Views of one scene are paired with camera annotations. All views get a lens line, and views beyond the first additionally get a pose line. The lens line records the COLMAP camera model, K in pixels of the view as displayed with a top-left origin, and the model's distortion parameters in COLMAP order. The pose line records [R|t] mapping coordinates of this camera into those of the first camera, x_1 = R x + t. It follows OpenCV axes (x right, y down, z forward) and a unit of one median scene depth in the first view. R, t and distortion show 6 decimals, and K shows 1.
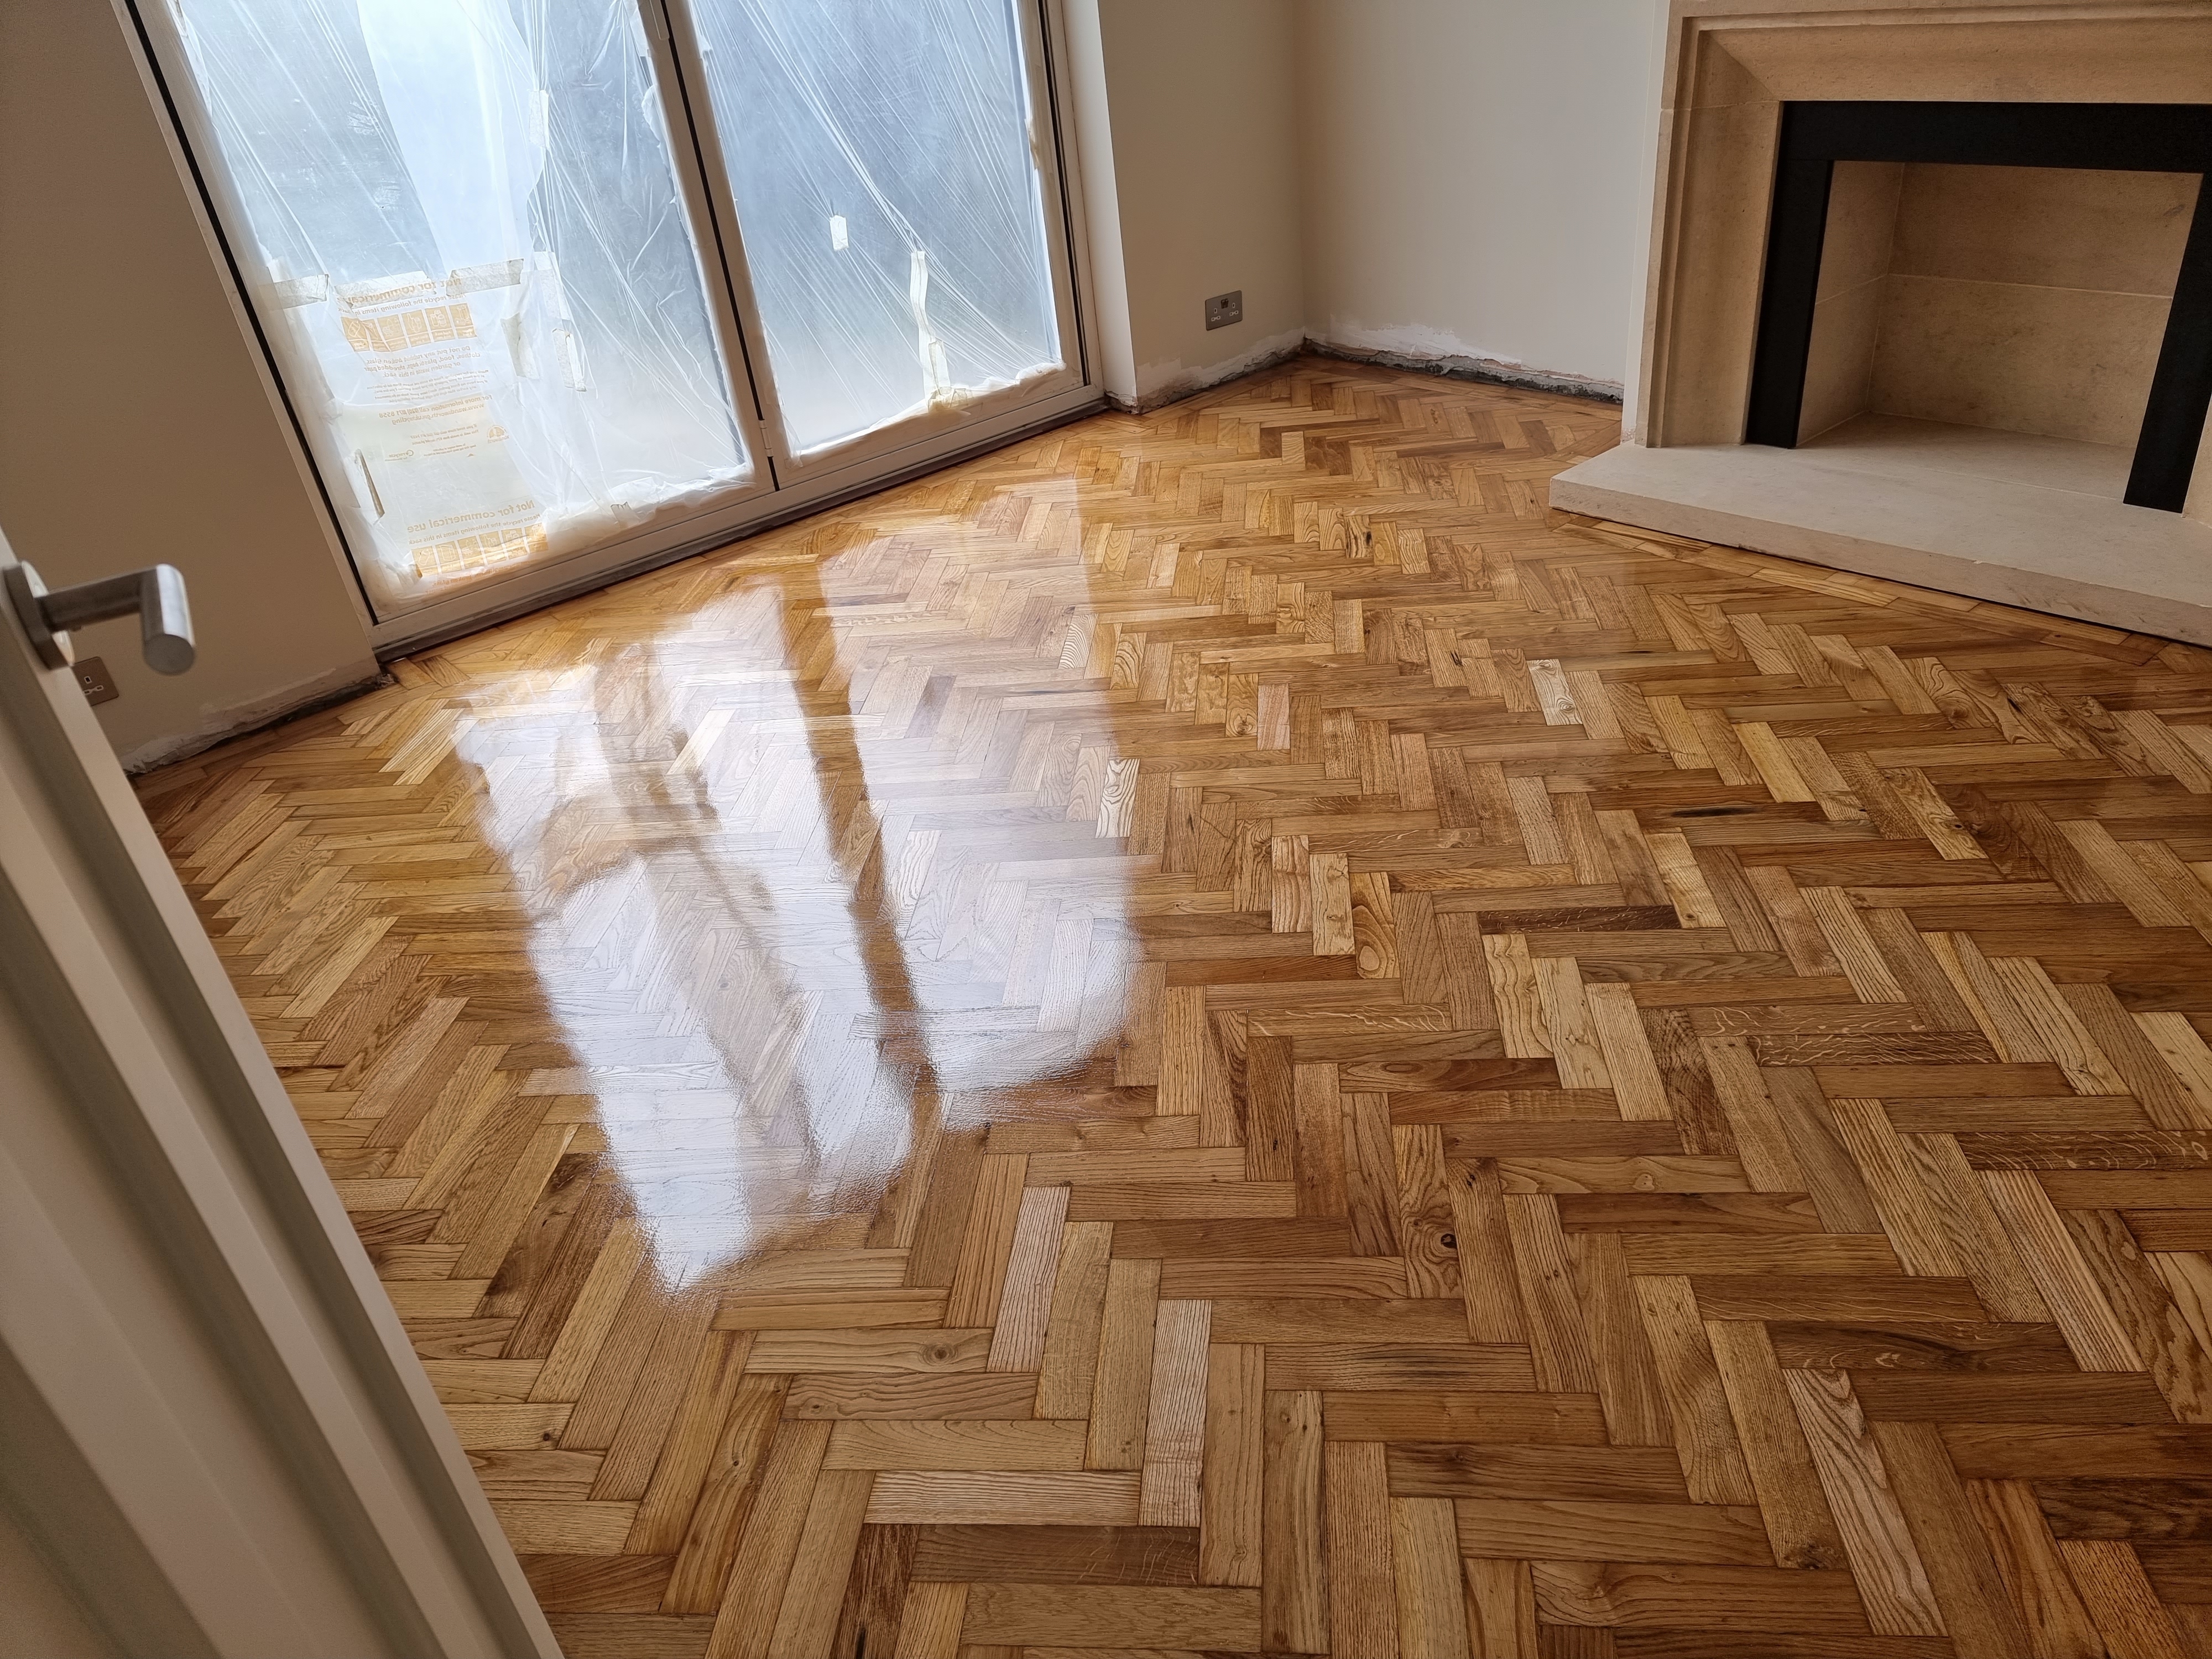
lens RADIAL K [[1563.1, 0, 1090.9], [0, 1563.1, 830.1], [0, 0, 1]] dist [0.082259, -0.060870]
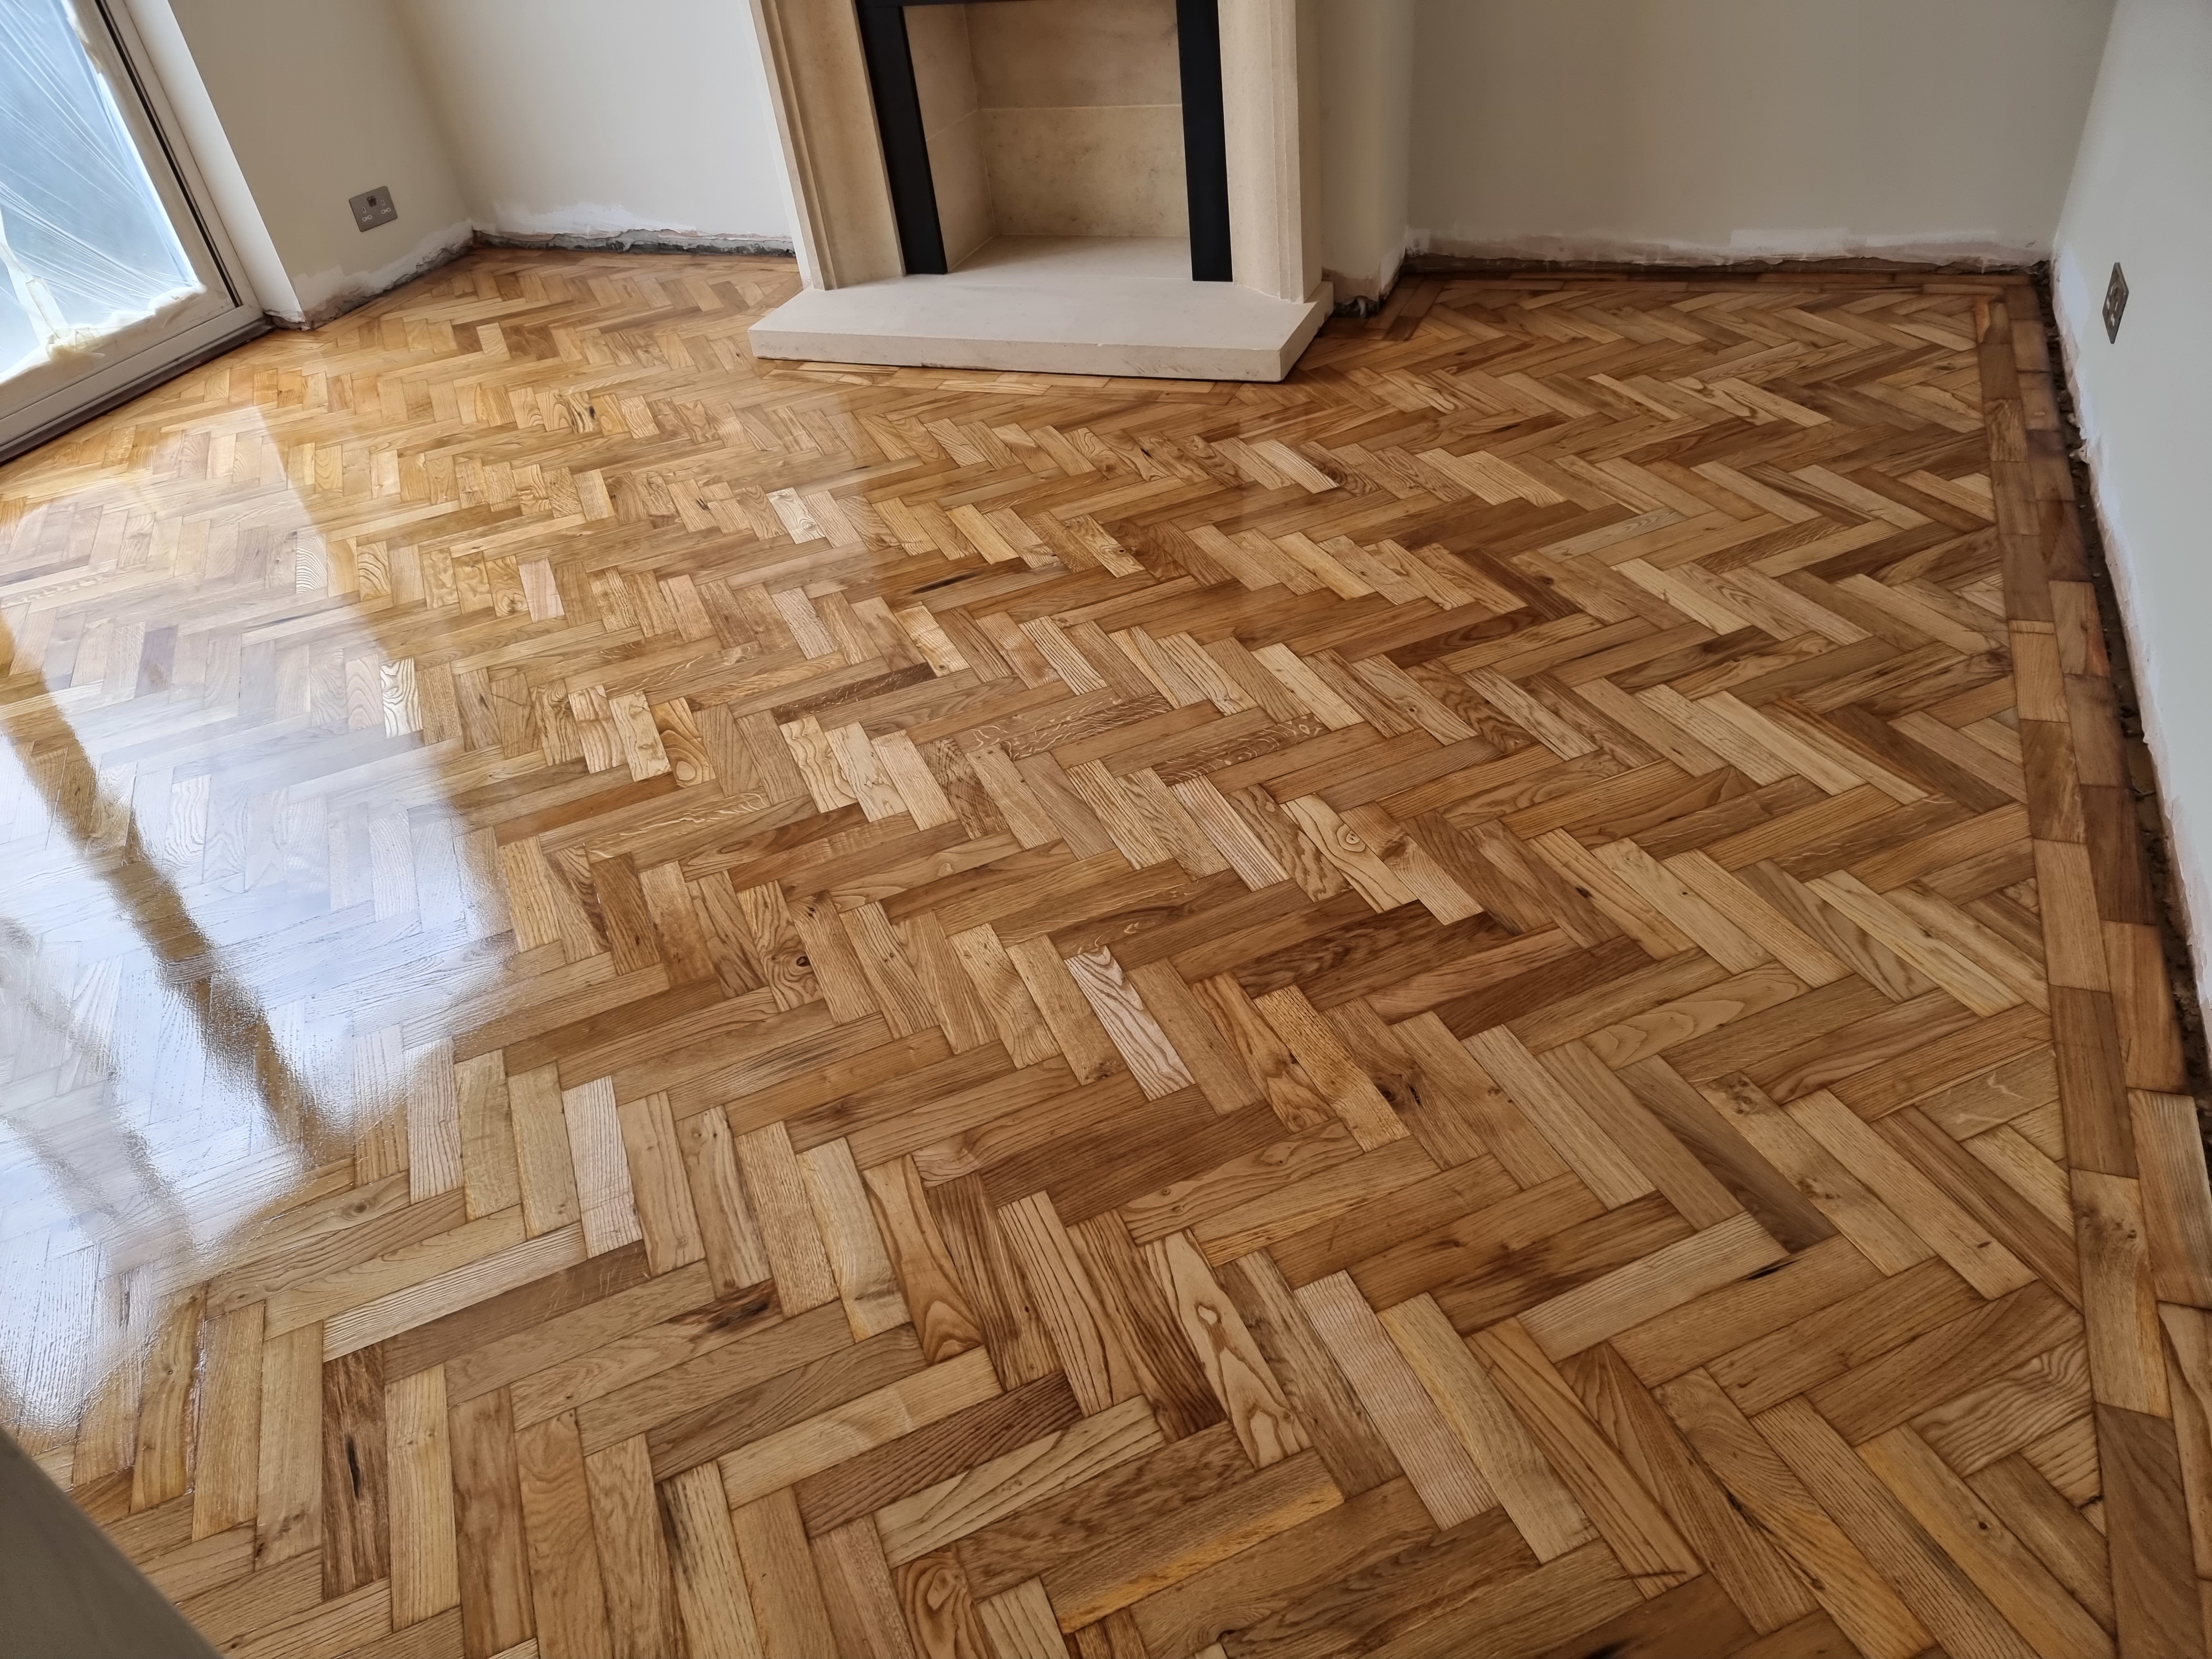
lens RADIAL K [[1563.1, 0, 1109.4], [0, 1563.1, 842.6], [0, 0, 1]] dist [0.082259, -0.060870]
pose [[0.882150, -0.273337, 0.383535, 0.003732], [0.248234, 0.961900, 0.114575, 0.076336], [-0.400240, -0.005866, 0.916391, -0.124034]]
